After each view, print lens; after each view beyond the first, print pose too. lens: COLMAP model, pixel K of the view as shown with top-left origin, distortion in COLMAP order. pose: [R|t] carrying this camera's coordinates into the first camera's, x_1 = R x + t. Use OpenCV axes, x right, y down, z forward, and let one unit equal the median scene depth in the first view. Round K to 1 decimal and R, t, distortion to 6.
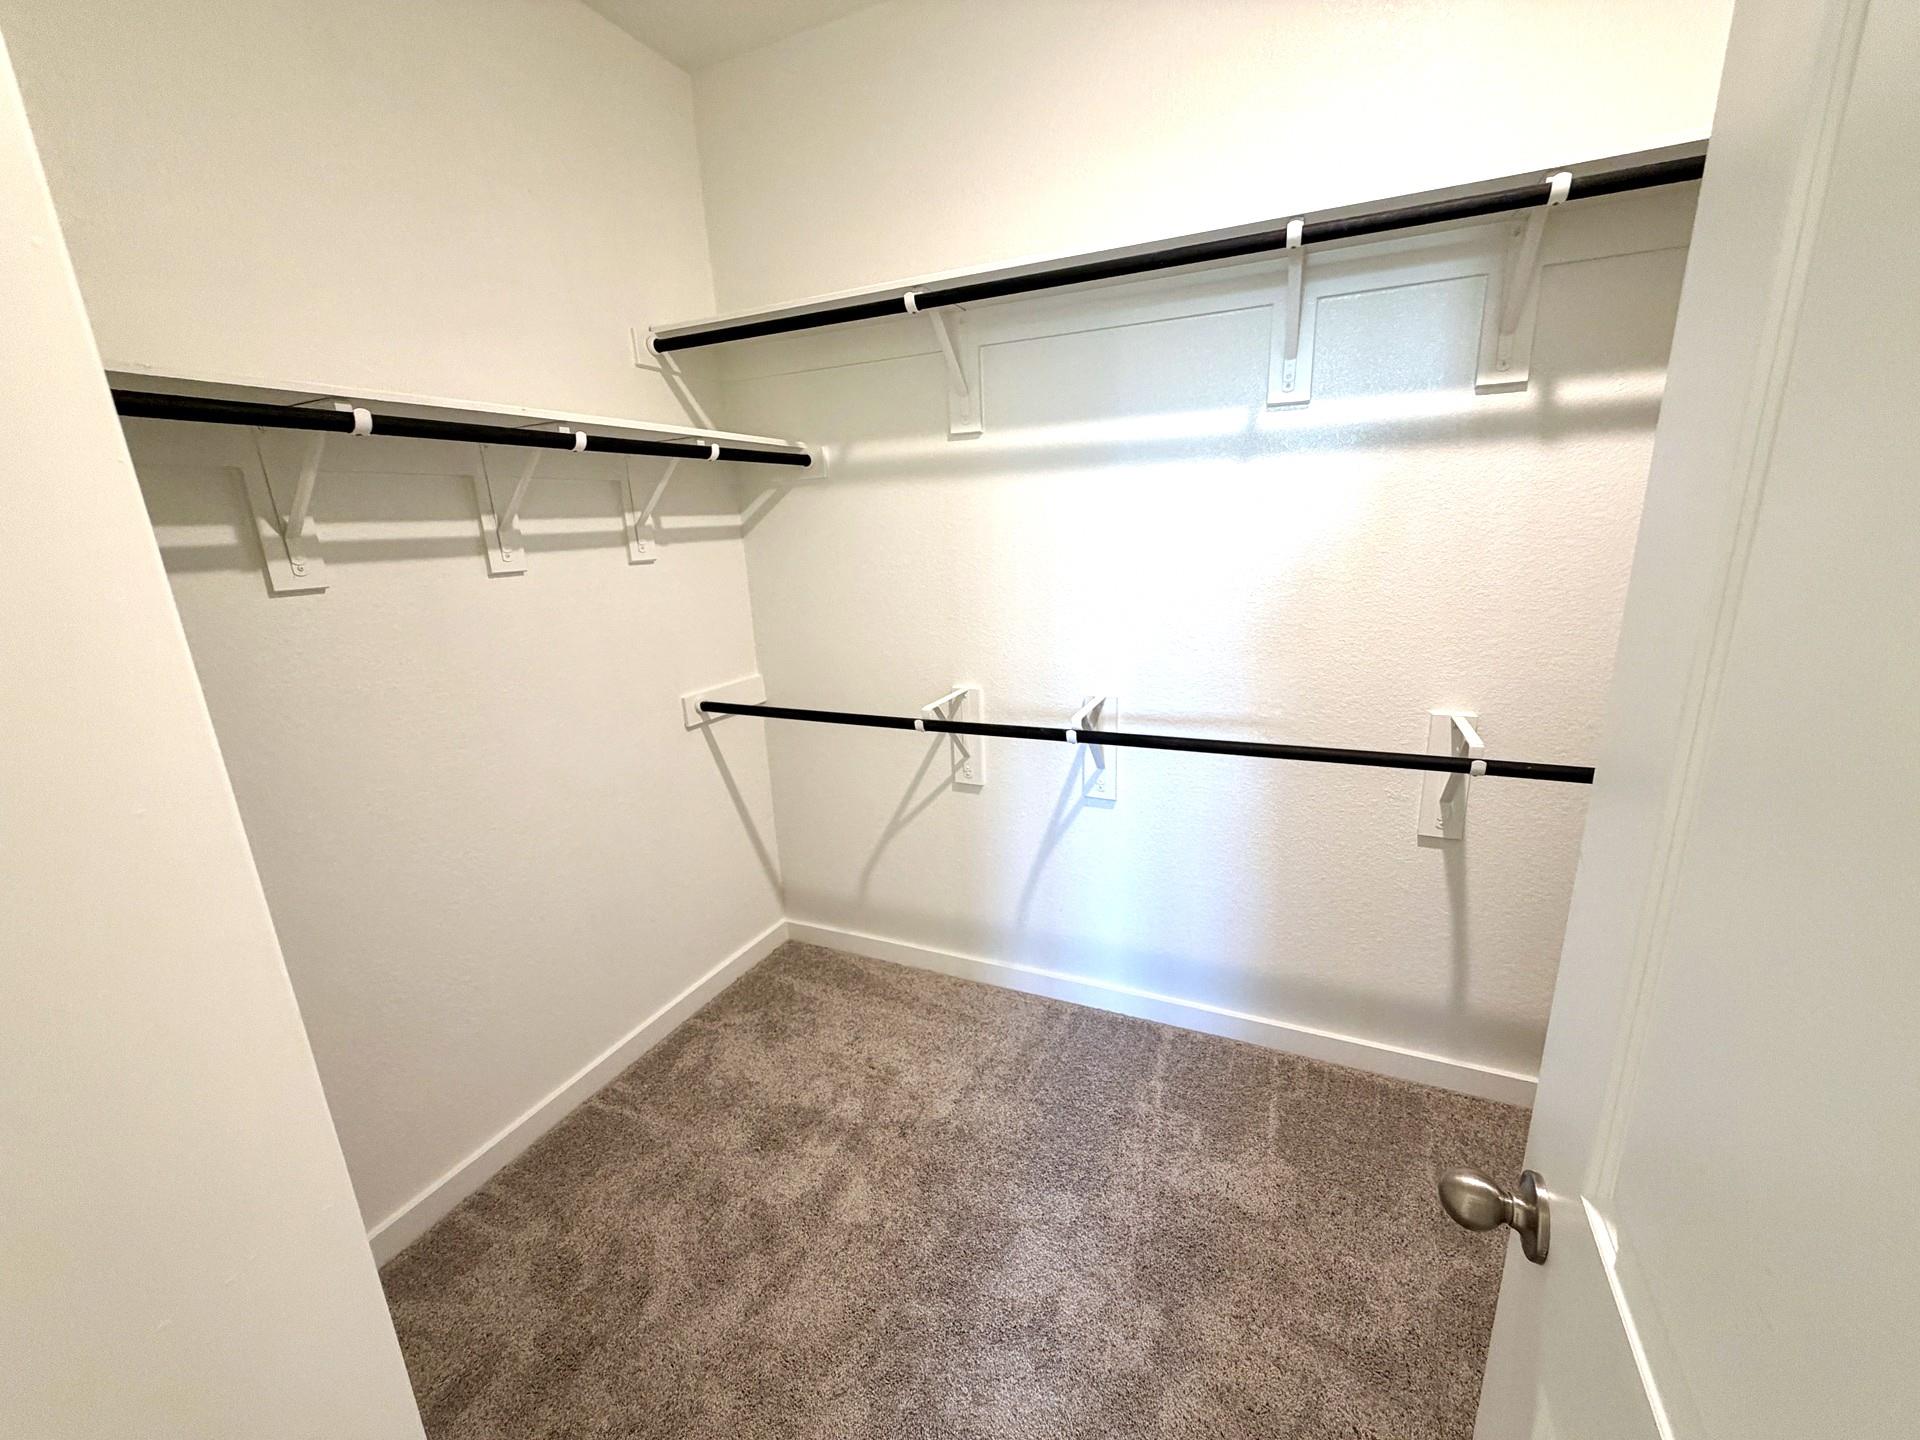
lens RADIAL K [[777.9, 0, 955.8], [0, 777.9, 722.4], [0, 0, 1]] dist [0.017451, 0.000018]
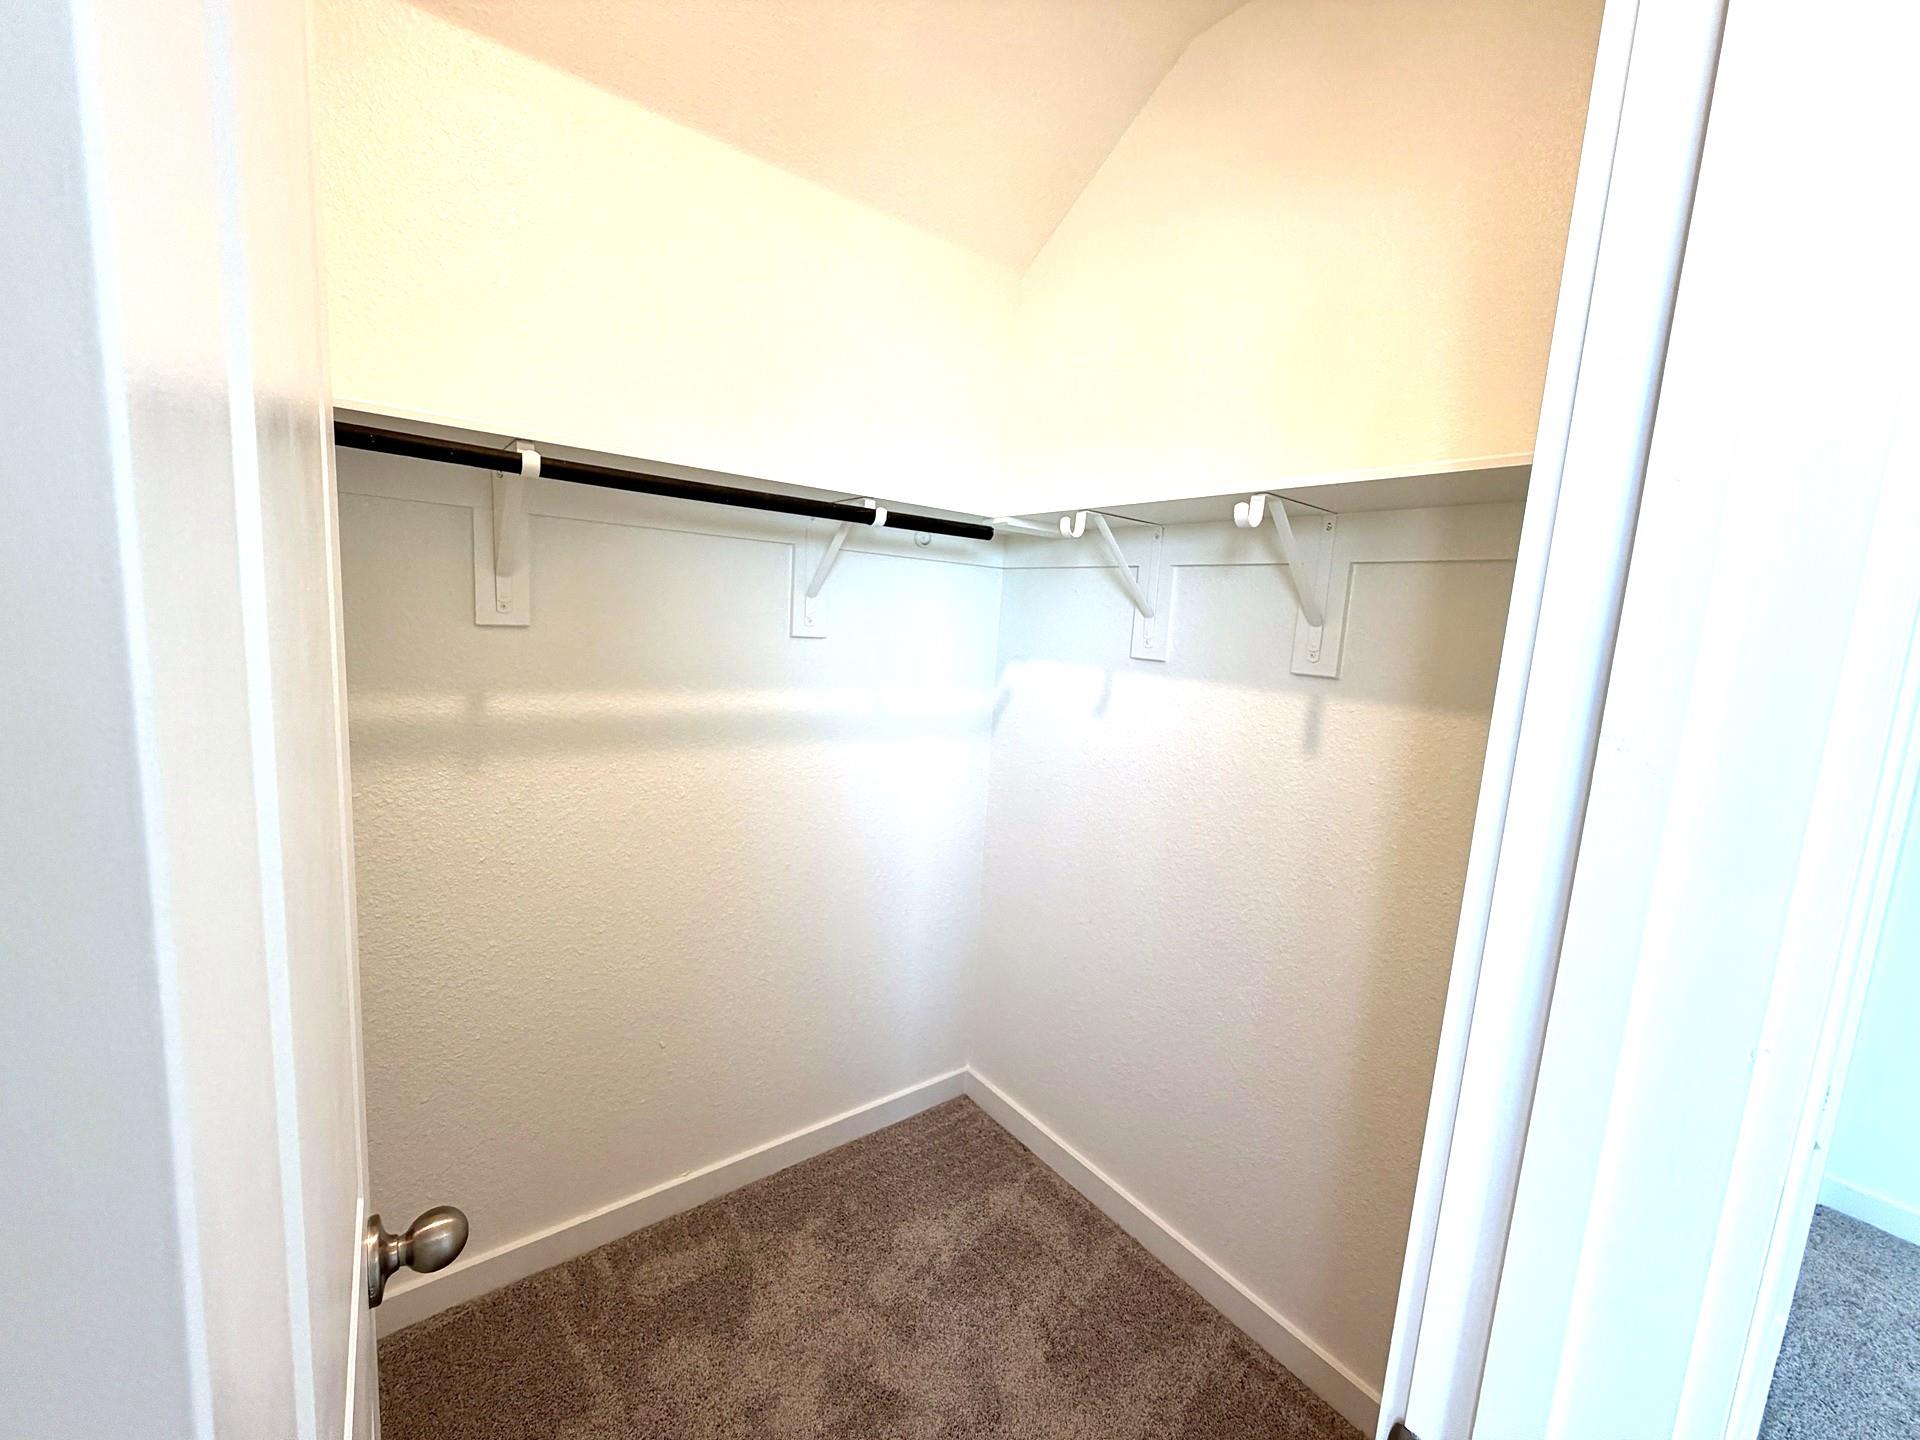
lens RADIAL K [[777.9, 0, 955.8], [0, 777.9, 722.4], [0, 0, 1]] dist [0.017451, 0.000018]
pose [[0.879317, 0.162669, -0.447594, 0.160850], [-0.215677, 0.973972, -0.069735, -0.095354], [0.424600, 0.157854, 0.891514, 0.337760]]
